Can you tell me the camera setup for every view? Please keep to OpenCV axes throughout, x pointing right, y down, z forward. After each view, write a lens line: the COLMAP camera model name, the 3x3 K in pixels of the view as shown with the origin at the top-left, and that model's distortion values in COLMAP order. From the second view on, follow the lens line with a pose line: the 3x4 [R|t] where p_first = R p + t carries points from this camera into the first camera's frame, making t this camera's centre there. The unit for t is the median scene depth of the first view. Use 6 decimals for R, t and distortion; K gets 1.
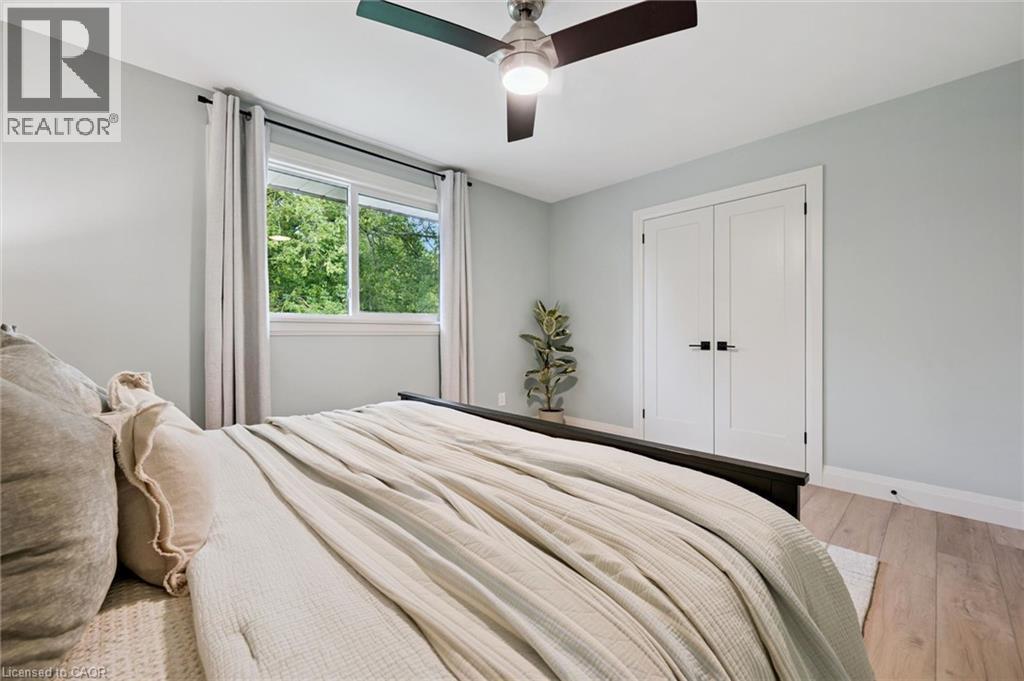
lens RADIAL K [[409.6, 0, 512.0], [0, 409.6, 340.5], [0, 0, 1]] dist [-0.000600, -0.000145]
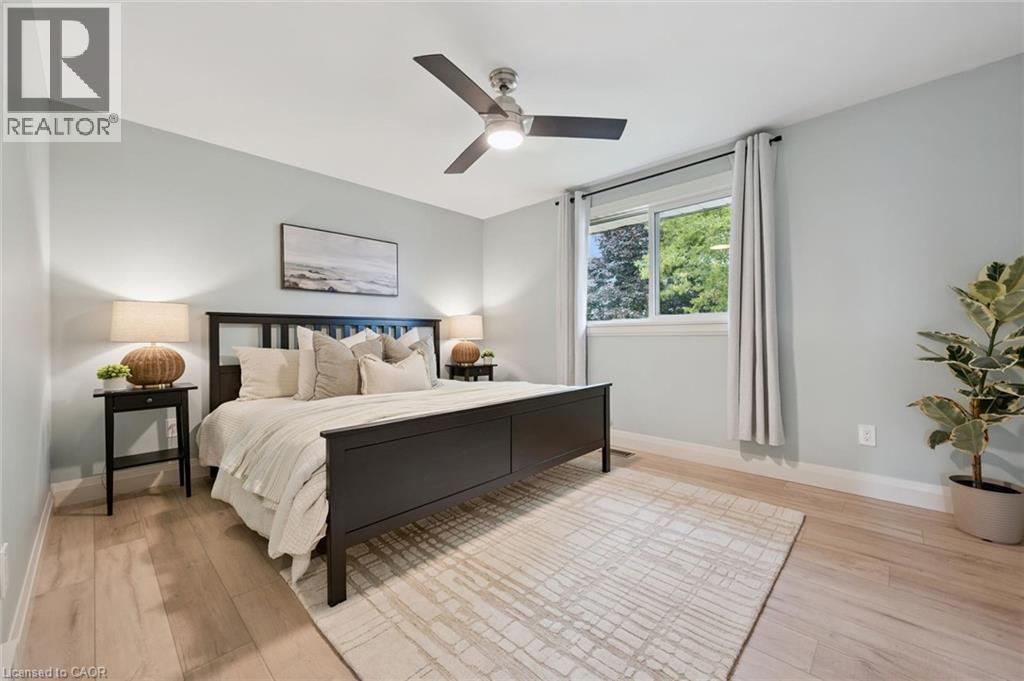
lens RADIAL K [[409.6, 0, 512.0], [0, 409.6, 340.5], [0, 0, 1]] dist [-0.000600, -0.000145]
pose [[0.051440, -0.024496, -0.998376, 0.795009], [-0.032424, 0.999131, -0.026185, 0.046212], [0.998150, 0.033718, 0.050601, 0.587562]]
